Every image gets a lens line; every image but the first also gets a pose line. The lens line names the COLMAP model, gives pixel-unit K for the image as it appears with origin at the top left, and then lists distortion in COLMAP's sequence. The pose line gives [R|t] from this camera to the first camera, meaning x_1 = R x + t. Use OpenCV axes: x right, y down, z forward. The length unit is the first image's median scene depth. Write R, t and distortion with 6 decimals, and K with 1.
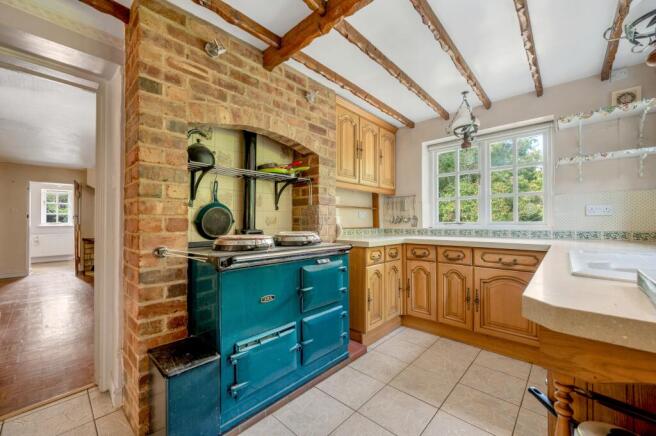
lens RADIAL K [[259.2, 0, 328.0], [0, 259.2, 218.0], [0, 0, 1]] dist [0.001380, 0.000191]
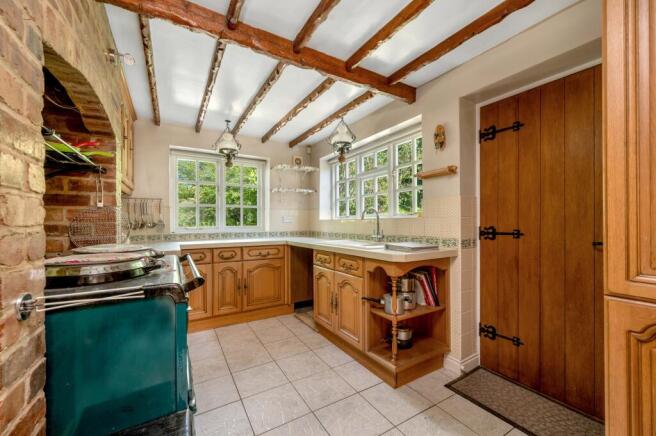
lens RADIAL K [[259.2, 0, 328.0], [0, 259.2, 218.0], [0, 0, 1]] dist [0.001380, 0.000191]
pose [[0.276058, 0.017449, 0.960982, -0.551785], [-0.012509, 0.999816, -0.014561, -0.016560], [-0.961059, -0.008001, 0.276226, 0.218885]]
